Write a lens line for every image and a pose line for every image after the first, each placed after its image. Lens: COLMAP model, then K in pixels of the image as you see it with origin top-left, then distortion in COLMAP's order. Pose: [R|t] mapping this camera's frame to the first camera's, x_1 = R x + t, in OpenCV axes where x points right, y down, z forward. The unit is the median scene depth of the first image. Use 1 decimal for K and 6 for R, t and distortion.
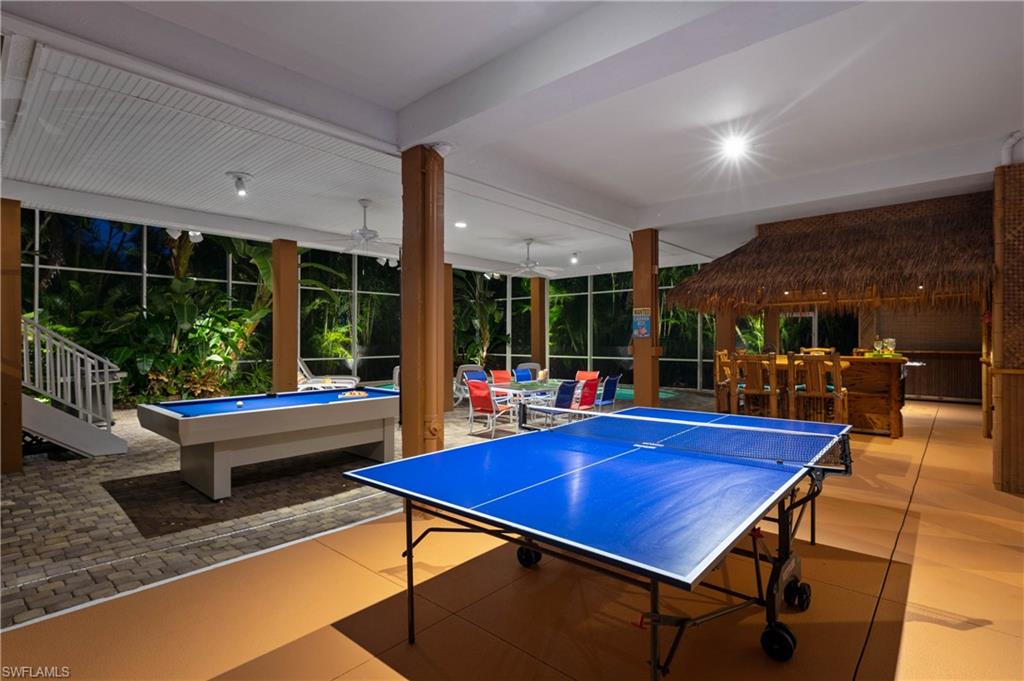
lens RADIAL K [[497.6, 0, 512.2], [0, 497.6, 341.5], [0, 0, 1]] dist [-0.001022, -0.000046]
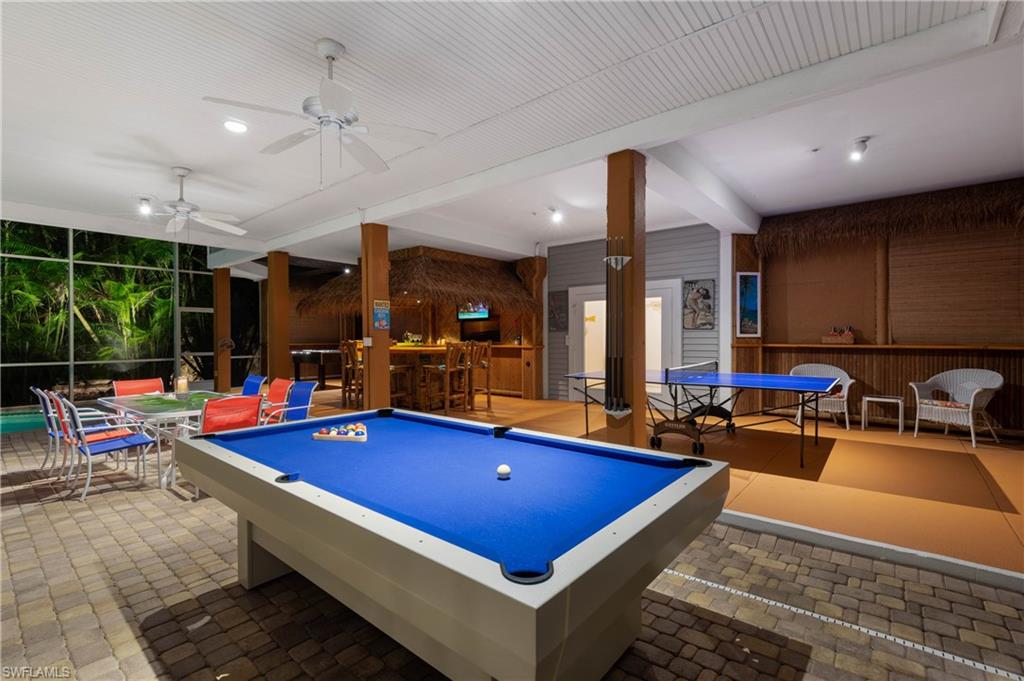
lens RADIAL K [[460.3, 0, 511.7], [0, 460.3, 338.7], [0, 0, 1]] dist [0.000101, 0.000031]
pose [[-0.030320, -0.003941, 0.999532, -1.211663], [0.007904, 0.999960, 0.004182, 0.016681], [-0.999509, 0.008027, -0.030288, 1.301328]]
